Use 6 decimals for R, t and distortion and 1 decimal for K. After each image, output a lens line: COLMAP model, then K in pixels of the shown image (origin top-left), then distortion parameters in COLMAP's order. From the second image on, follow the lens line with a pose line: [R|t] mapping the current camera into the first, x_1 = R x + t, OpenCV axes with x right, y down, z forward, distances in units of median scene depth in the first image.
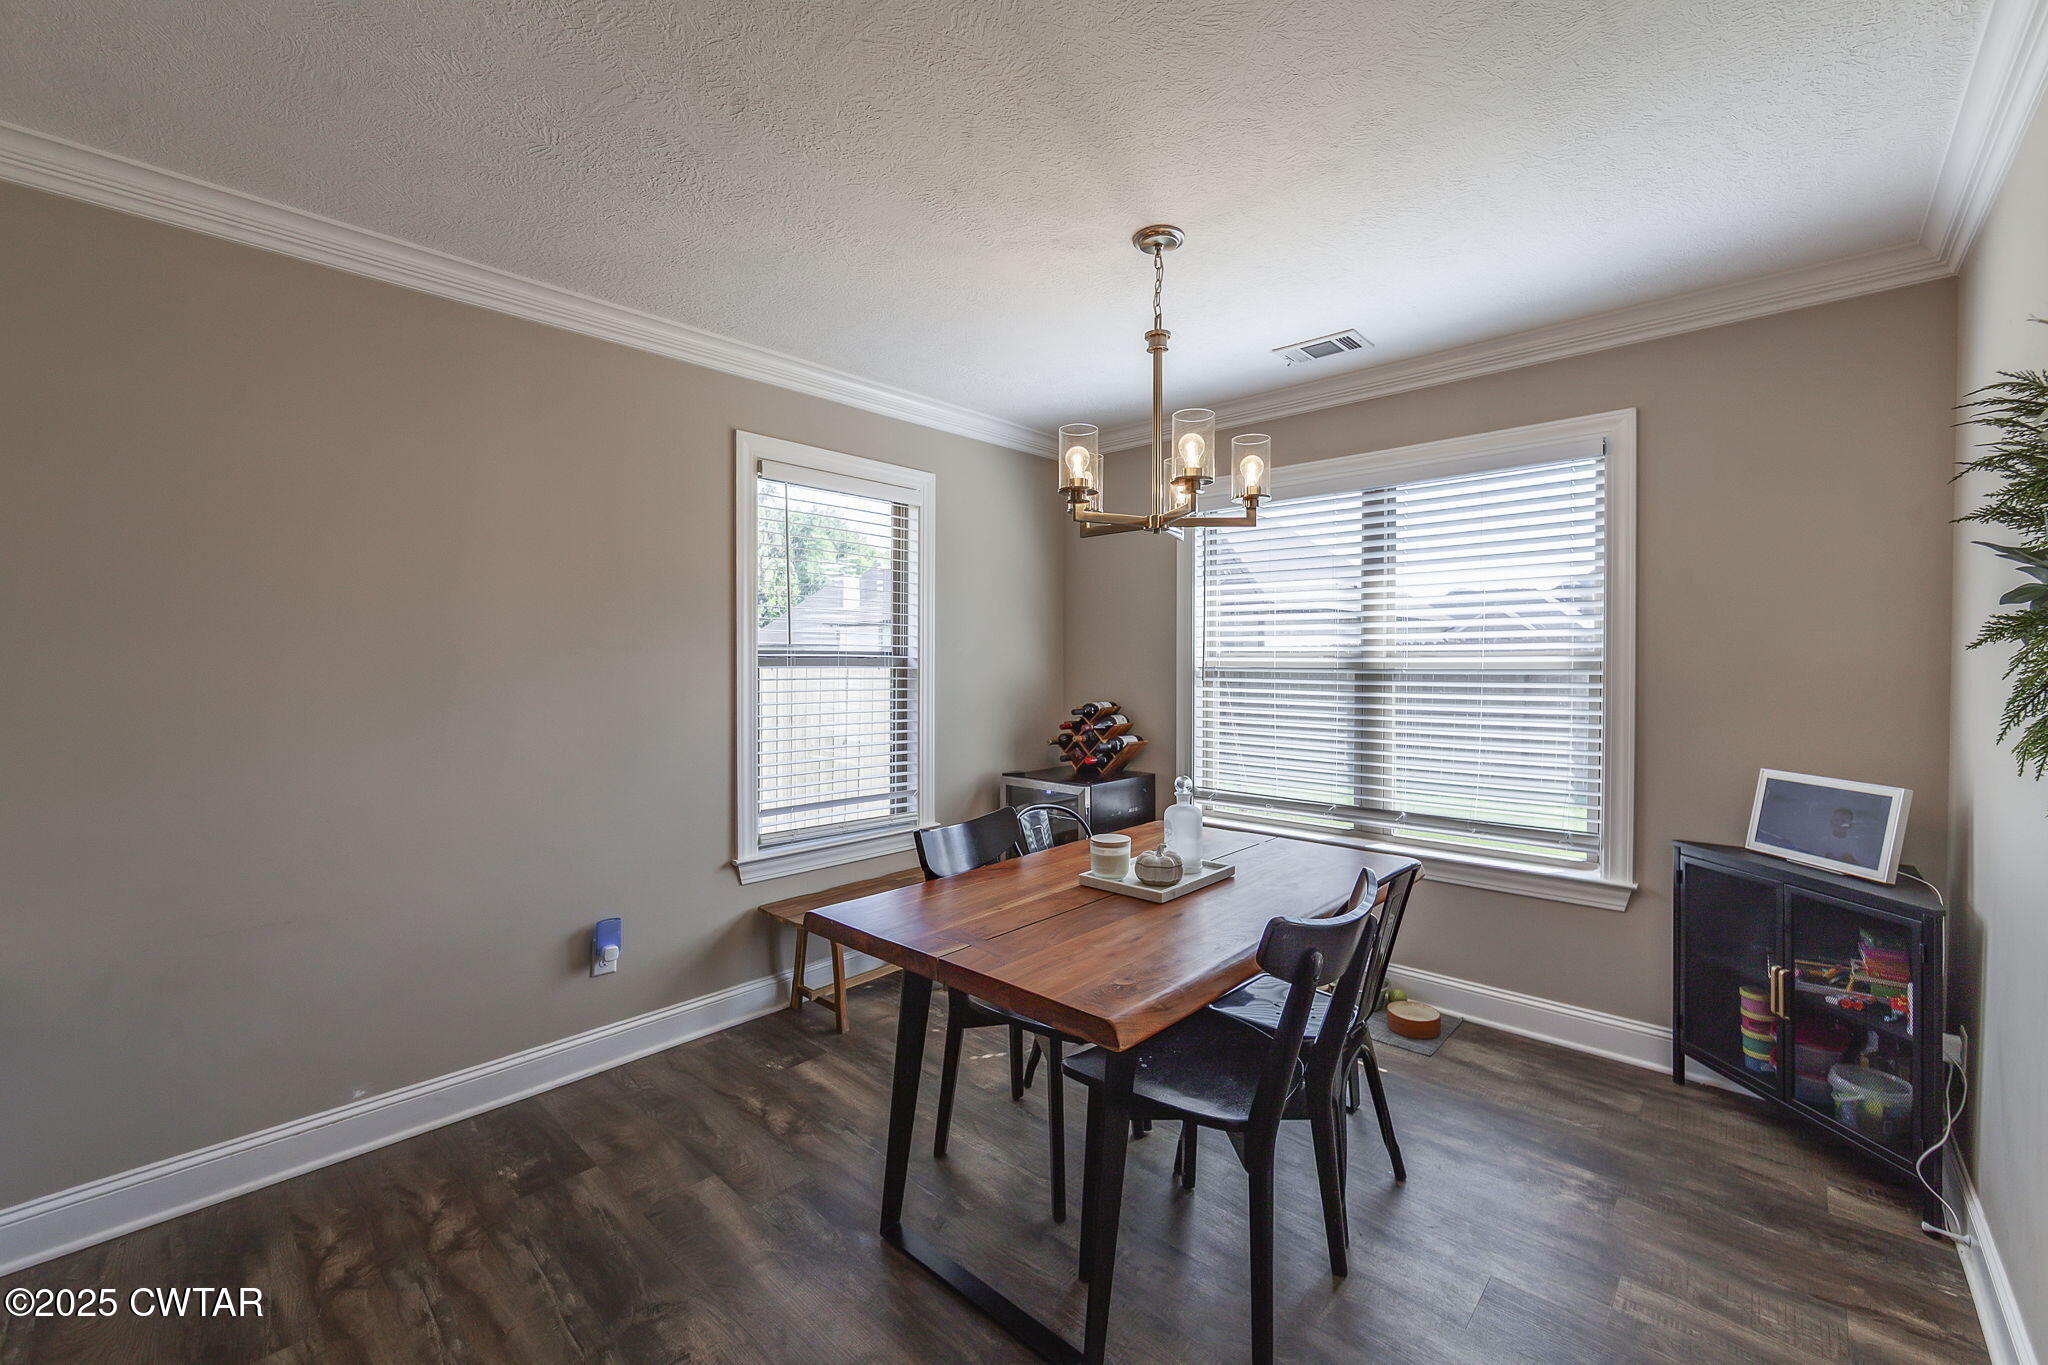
lens RADIAL K [[829.1, 0, 1033.9], [0, 829.1, 670.3], [0, 0, 1]] dist [0.001383, 0.000071]
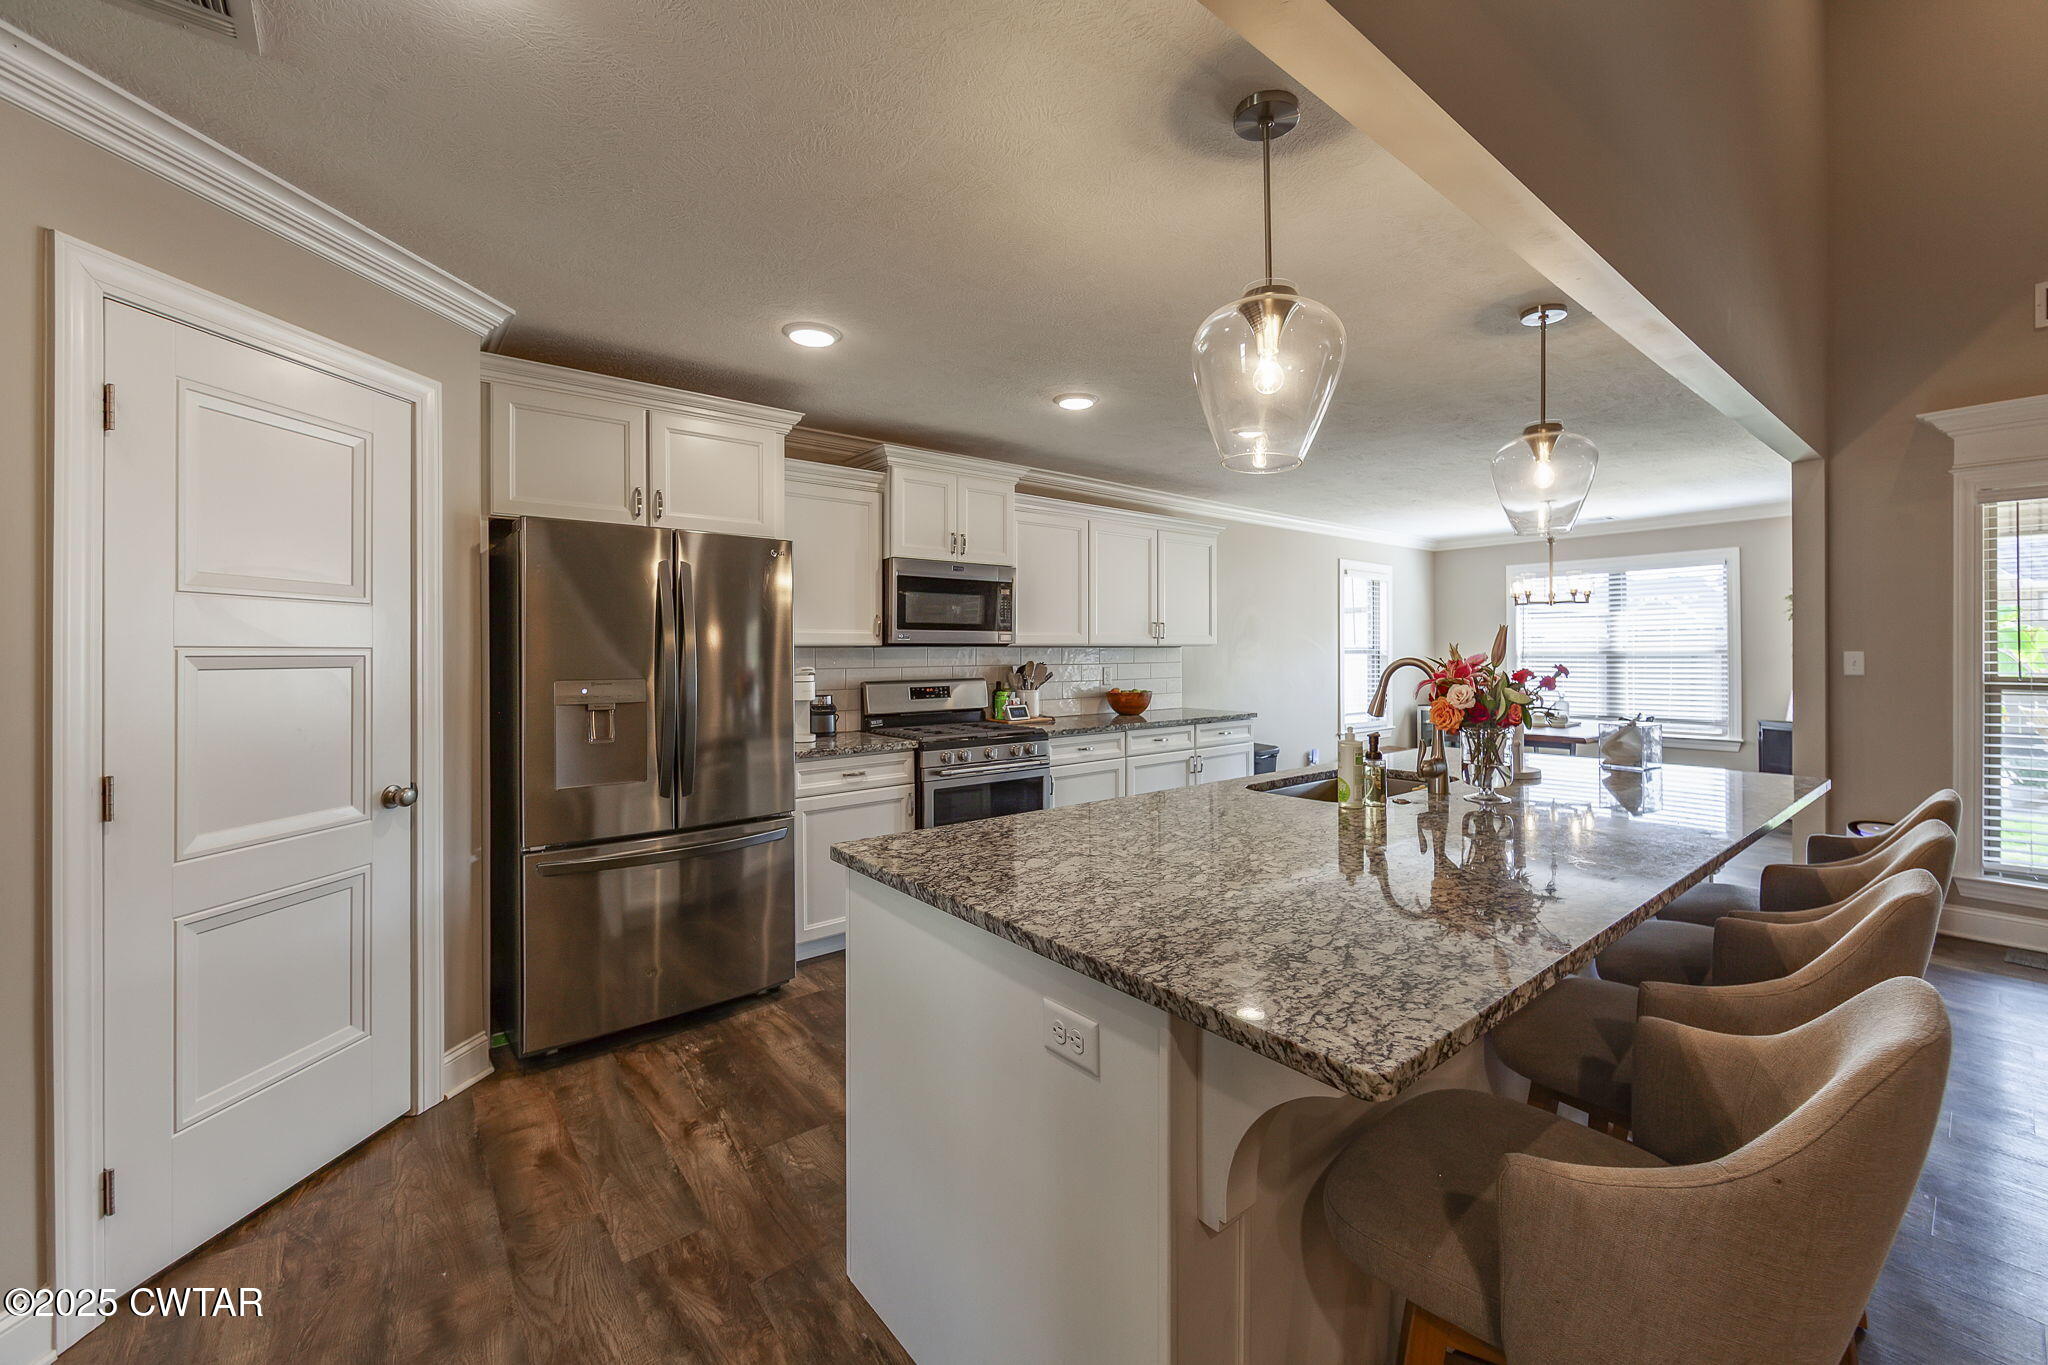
lens RADIAL K [[810.9, 0, 1044.5], [0, 810.9, 650.0], [0, 0, 1]] dist [-0.001256, -0.000277]
pose [[0.990070, -0.008565, -0.140312, -0.916220], [0.006080, 0.999817, -0.018127, 0.022002], [0.140442, 0.017094, 0.989941, -1.557974]]
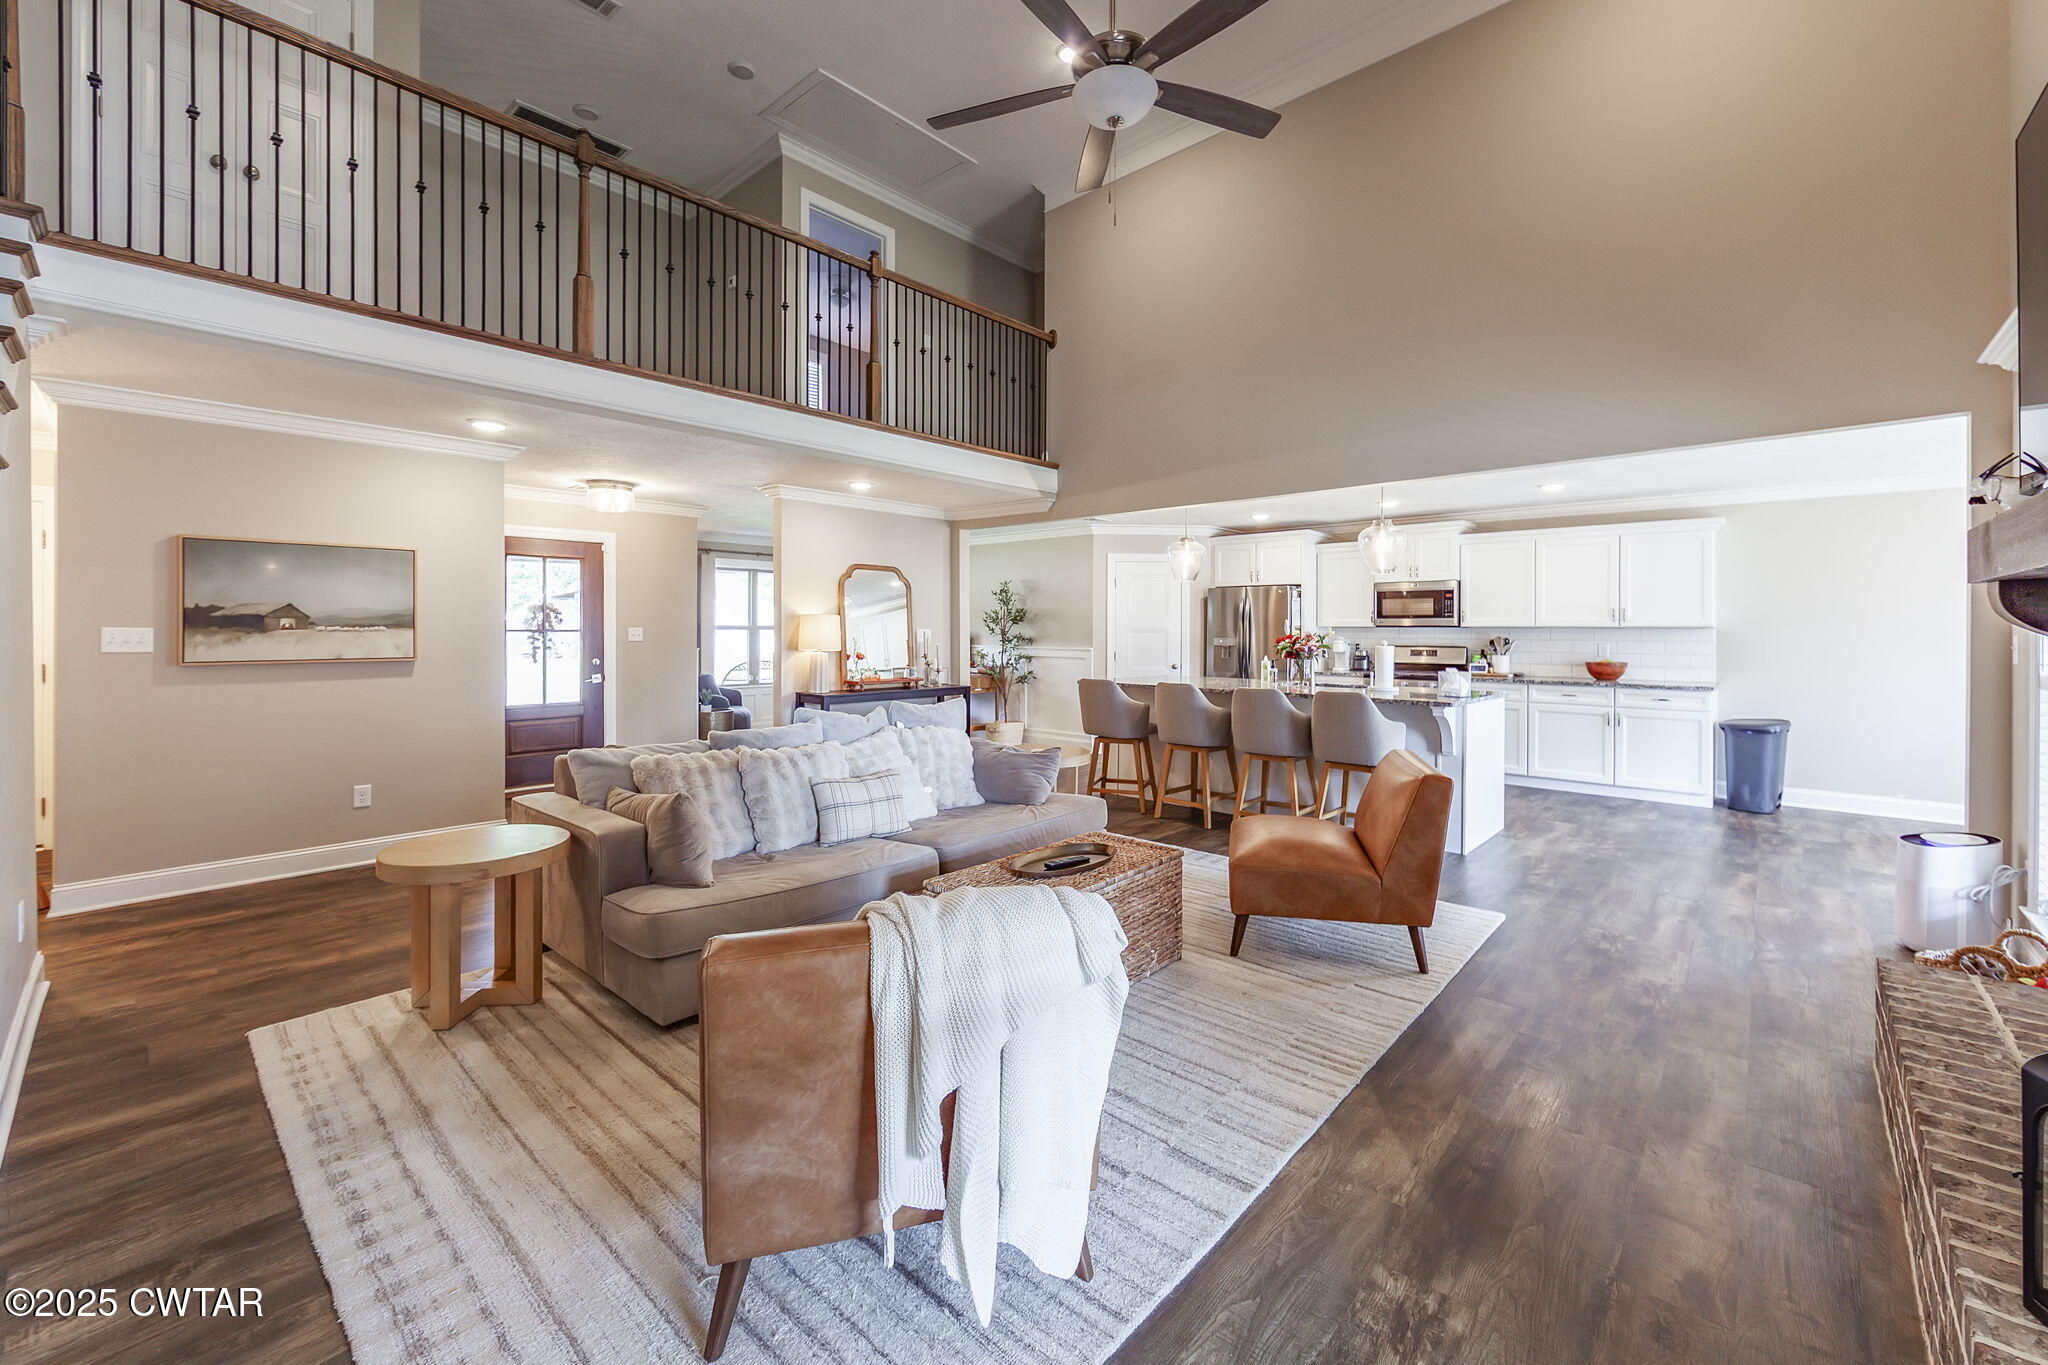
lens RADIAL K [[819.3, 0, 1035.7], [0, 819.3, 631.8], [0, 0, 1]] dist [-0.009692, -0.000421]
pose [[-0.007178, -0.002960, -0.999970, 1.390163], [-0.019614, 0.999804, -0.002819, 0.034753], [0.999782, 0.019593, -0.007235, -1.369689]]
